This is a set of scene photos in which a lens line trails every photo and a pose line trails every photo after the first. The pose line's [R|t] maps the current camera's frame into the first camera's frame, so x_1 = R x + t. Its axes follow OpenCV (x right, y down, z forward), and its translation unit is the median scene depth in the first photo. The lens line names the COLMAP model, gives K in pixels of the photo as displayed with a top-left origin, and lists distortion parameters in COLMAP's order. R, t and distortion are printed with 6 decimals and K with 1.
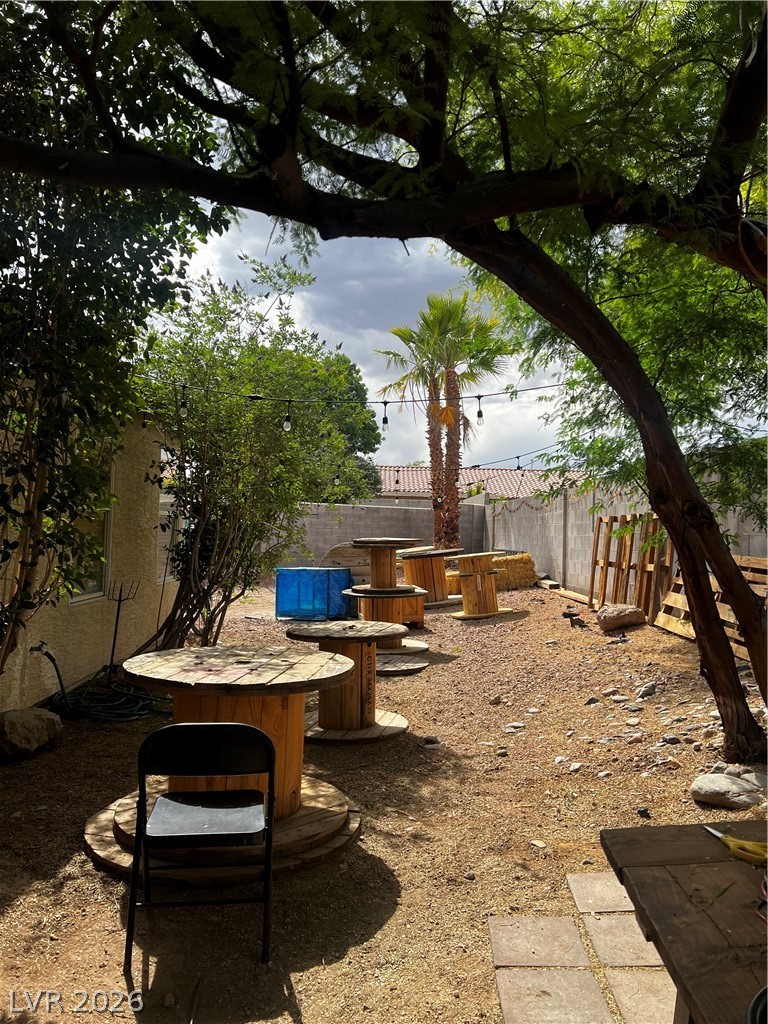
lens RADIAL K [[768.2, 0, 385.9], [0, 768.2, 510.2], [0, 0, 1]] dist [0.014513, -0.004706]
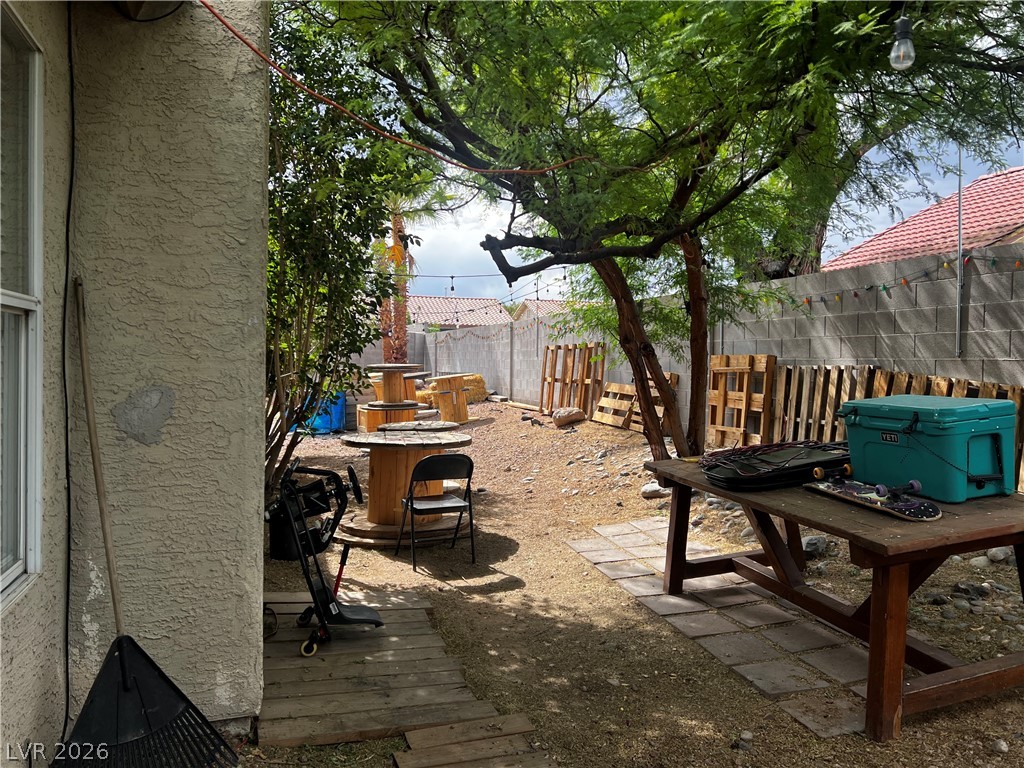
lens RADIAL K [[768.2, 0, 510.9], [0, 768.2, 385.7], [0, 0, 1]] dist [0.014513, -0.004706]
pose [[0.956686, -0.027490, 0.289822, -0.185336], [0.007949, 0.997627, 0.068387, -0.014471], [-0.291015, -0.063122, 0.954634, -0.288455]]
